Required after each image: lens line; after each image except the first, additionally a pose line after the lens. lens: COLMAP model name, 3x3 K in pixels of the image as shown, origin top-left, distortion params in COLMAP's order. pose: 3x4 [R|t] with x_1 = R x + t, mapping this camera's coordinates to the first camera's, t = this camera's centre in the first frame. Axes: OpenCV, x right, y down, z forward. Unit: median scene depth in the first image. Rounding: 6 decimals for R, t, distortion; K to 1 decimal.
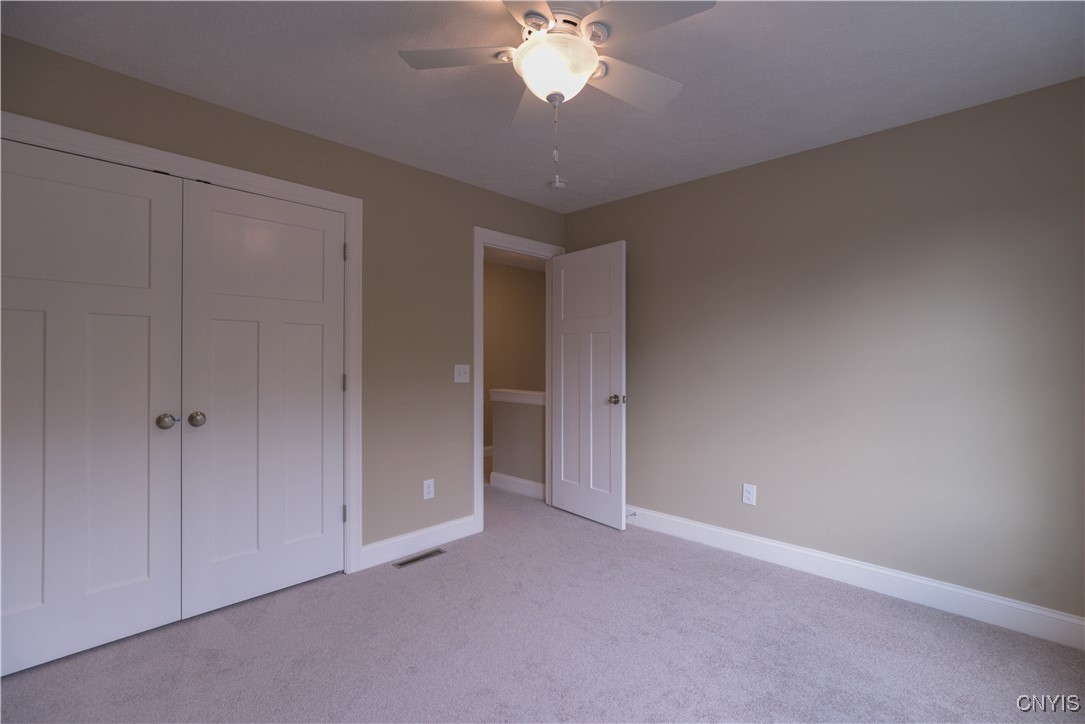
lens RADIAL K [[506.6, 0, 542.5], [0, 506.6, 362.0], [0, 0, 1]] dist [-0.034173, -0.000182]
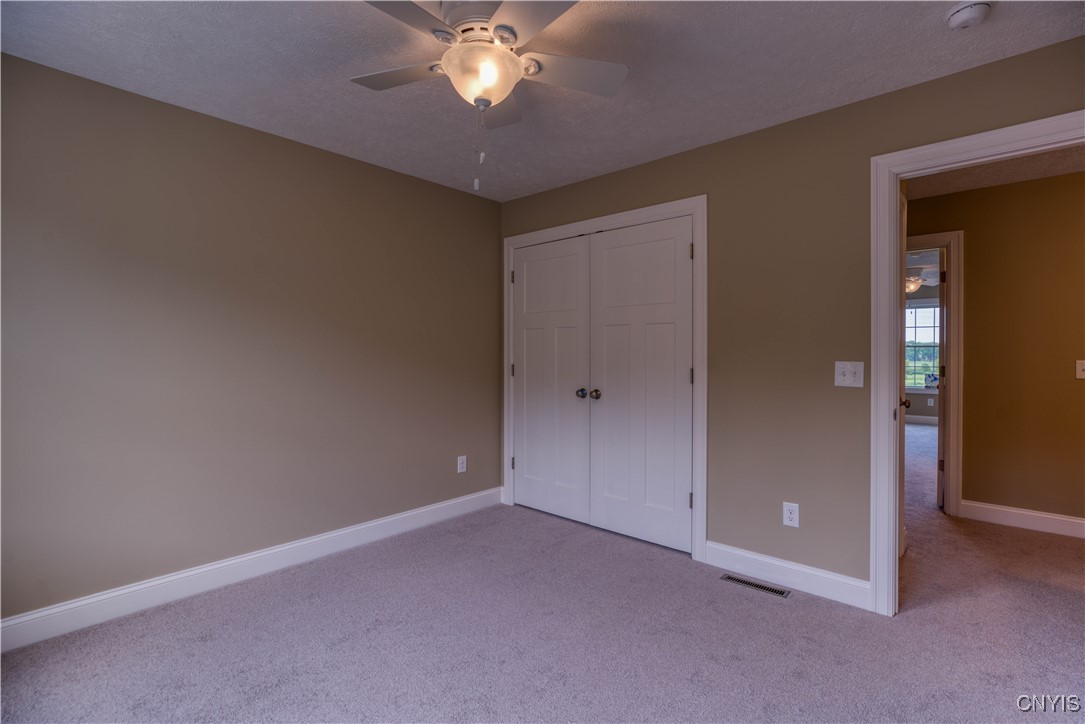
lens RADIAL K [[497.3, 0, 543.5], [0, 497.3, 357.7], [0, 0, 1]] dist [-0.001238, -0.000140]
pose [[0.016802, 0.008258, -0.999825, 0.626062], [-0.003891, 0.999959, 0.008193, -0.004515], [0.999851, 0.003753, 0.016833, 0.654695]]
